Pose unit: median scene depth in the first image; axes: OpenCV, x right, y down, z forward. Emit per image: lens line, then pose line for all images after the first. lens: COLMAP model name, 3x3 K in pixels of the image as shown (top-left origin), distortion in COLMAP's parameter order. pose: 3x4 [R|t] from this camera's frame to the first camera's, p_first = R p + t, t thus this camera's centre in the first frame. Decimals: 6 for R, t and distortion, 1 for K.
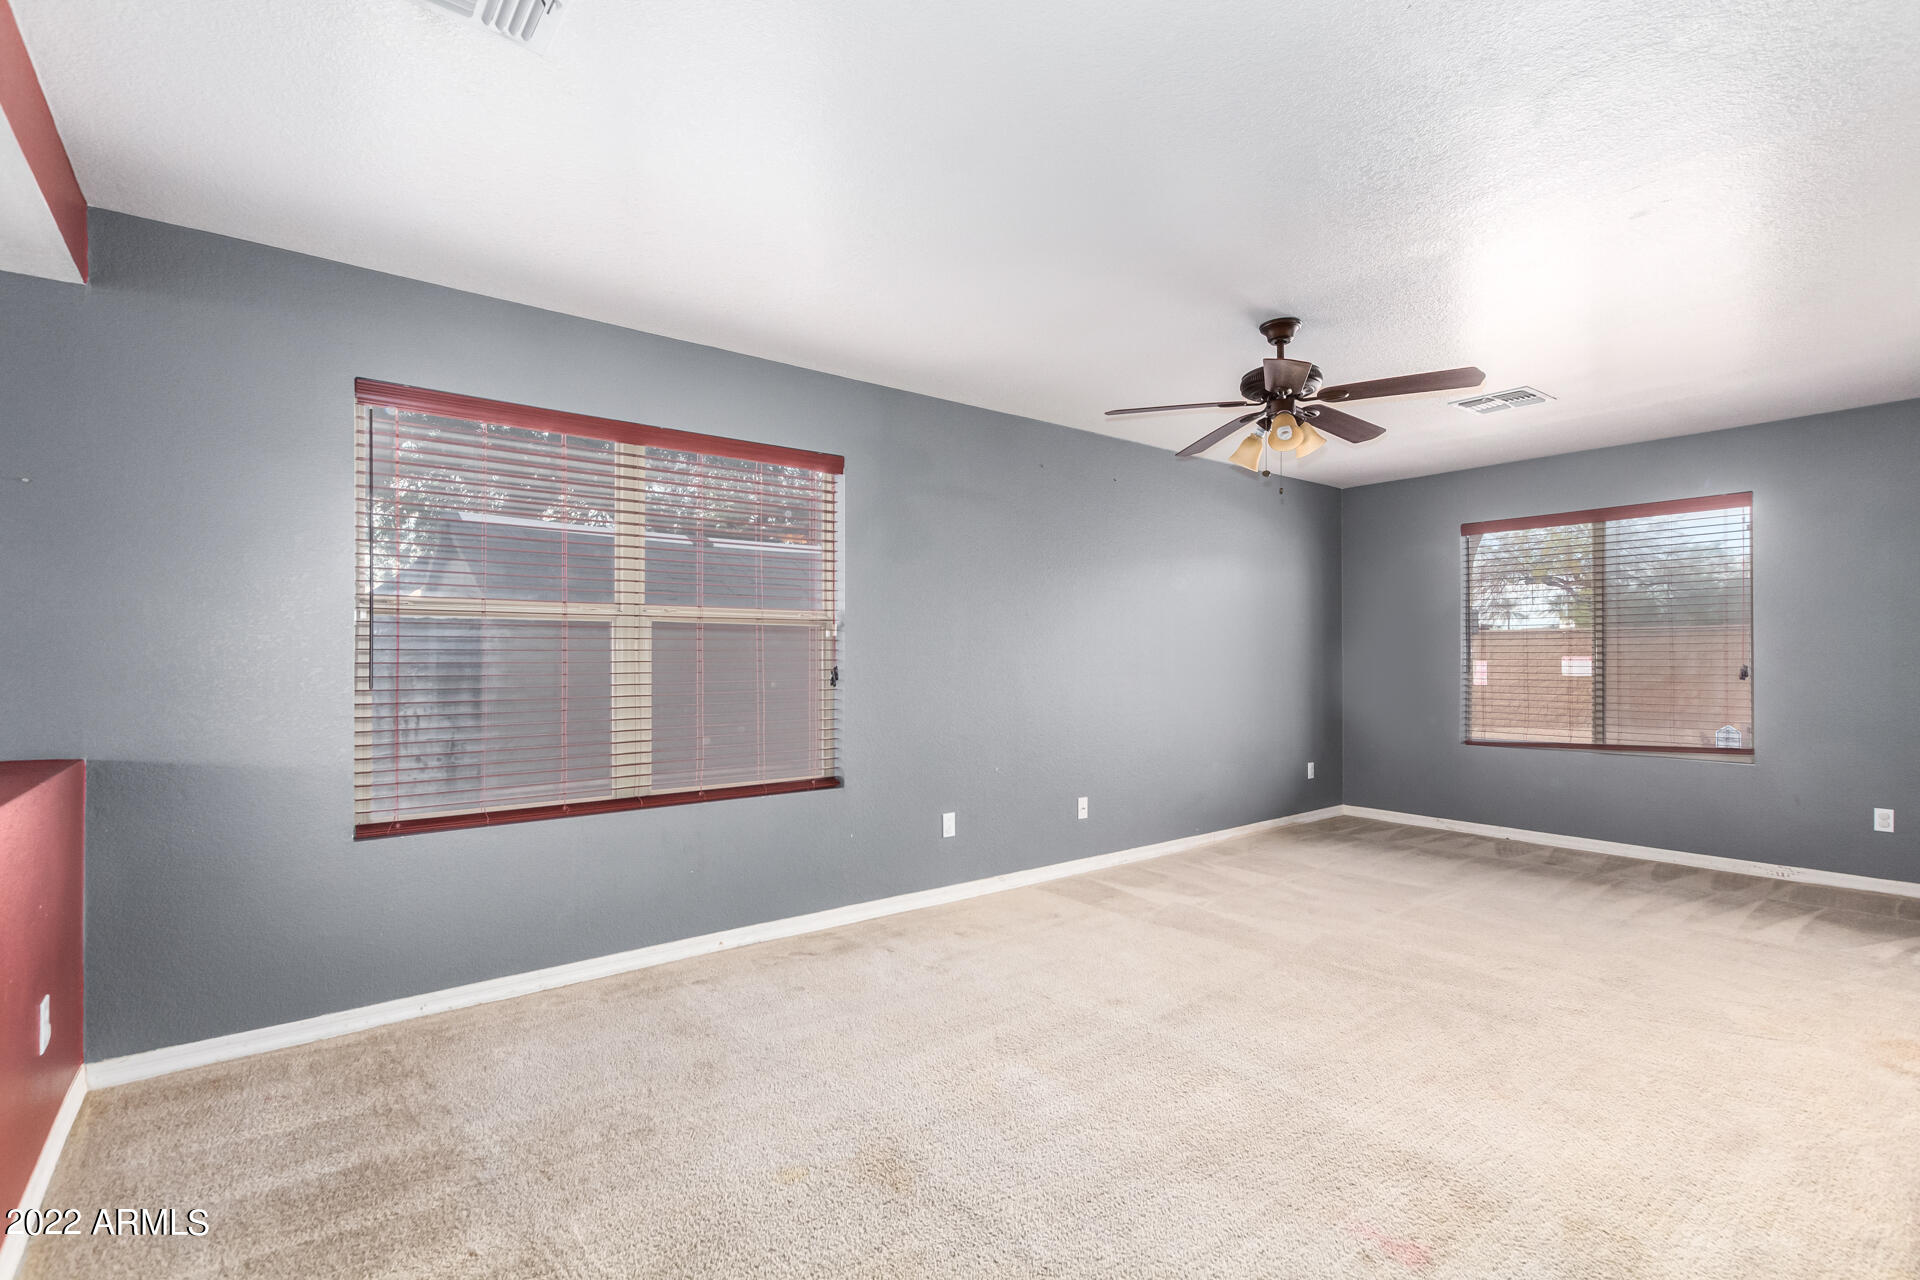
lens RADIAL K [[897.0, 0, 959.1], [0, 897.0, 643.2], [0, 0, 1]] dist [0.003171, 0.000827]
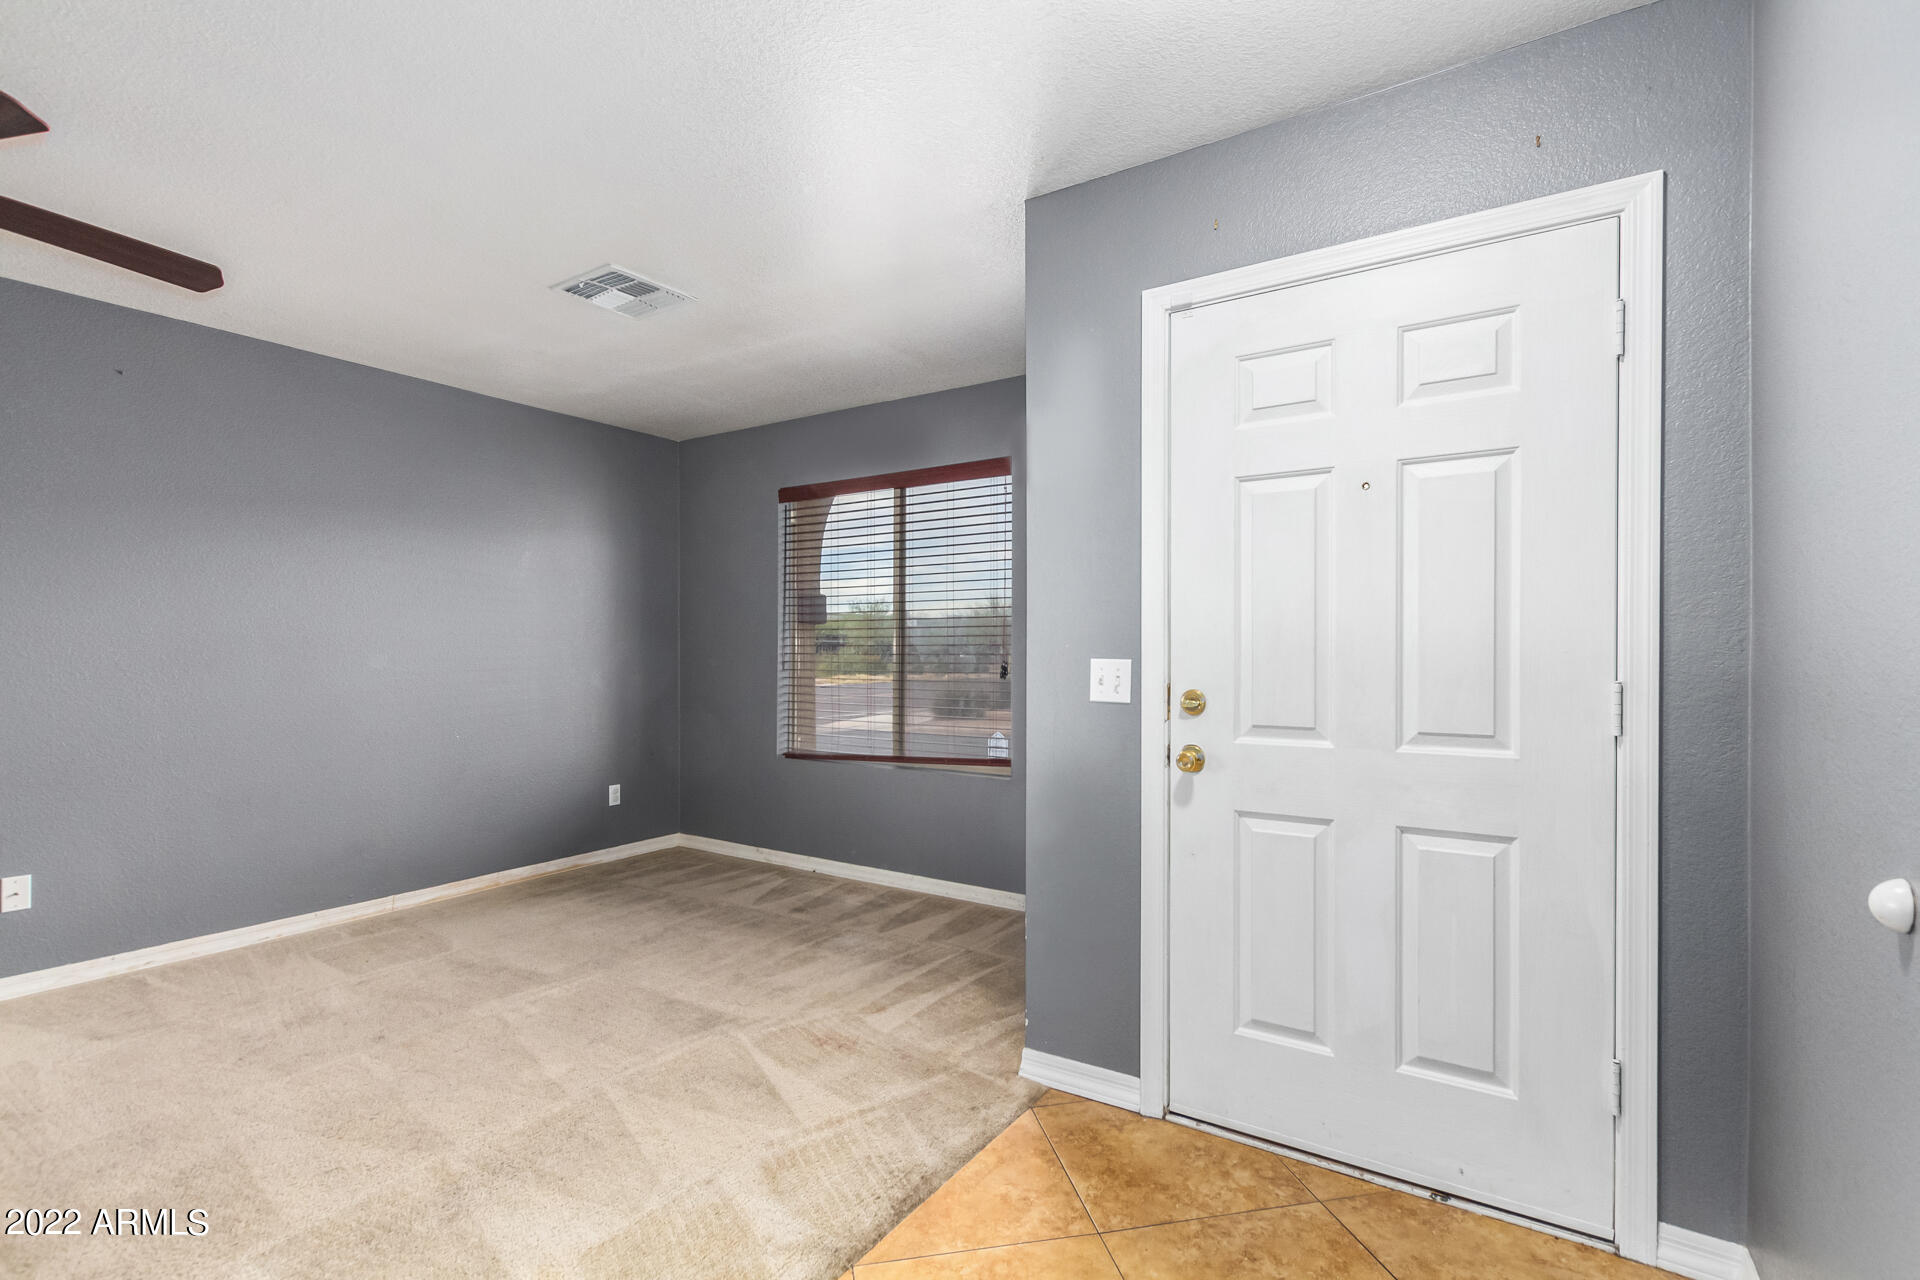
lens RADIAL K [[897.0, 0, 964.1], [0, 897.0, 649.4], [0, 0, 1]] dist [0.003171, 0.000827]
pose [[0.951221, 0.003078, 0.308493, 0.510584], [-0.008054, 0.999857, 0.014856, 0.000383], [-0.308404, -0.016616, 0.951110, 0.187348]]
